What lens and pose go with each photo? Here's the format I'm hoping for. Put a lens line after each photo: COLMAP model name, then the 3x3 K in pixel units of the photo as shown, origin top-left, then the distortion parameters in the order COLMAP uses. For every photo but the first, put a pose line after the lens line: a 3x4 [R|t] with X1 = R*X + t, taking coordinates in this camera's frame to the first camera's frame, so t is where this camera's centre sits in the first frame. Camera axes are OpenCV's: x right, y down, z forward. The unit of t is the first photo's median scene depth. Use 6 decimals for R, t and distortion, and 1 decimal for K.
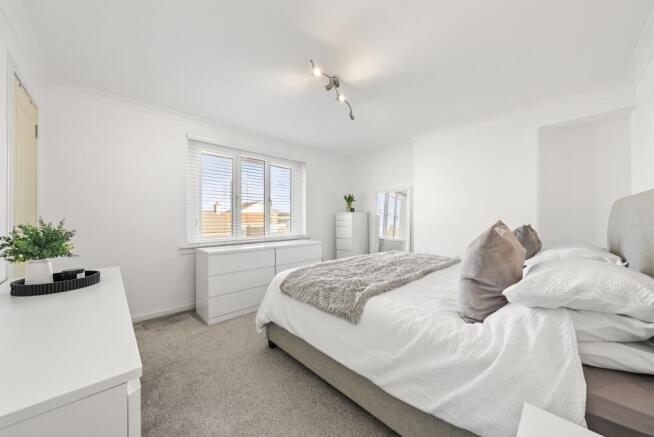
lens RADIAL K [[230.5, 0, 324.3], [0, 230.5, 217.6], [0, 0, 1]] dist [-0.002878, 0.000403]
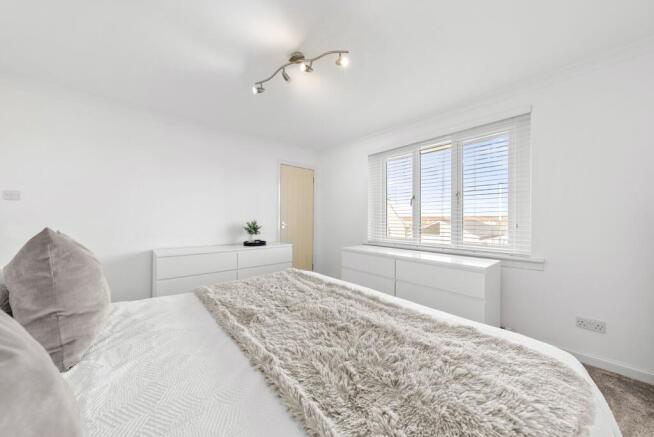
lens RADIAL K [[230.5, 0, 325.8], [0, 230.5, 215.9], [0, 0, 1]] dist [-0.002878, 0.000403]
pose [[-0.065257, 0.002092, -0.997866, 0.779856], [0.008263, 0.999965, 0.001556, -0.026024], [0.997834, -0.008144, -0.065272, 1.003271]]
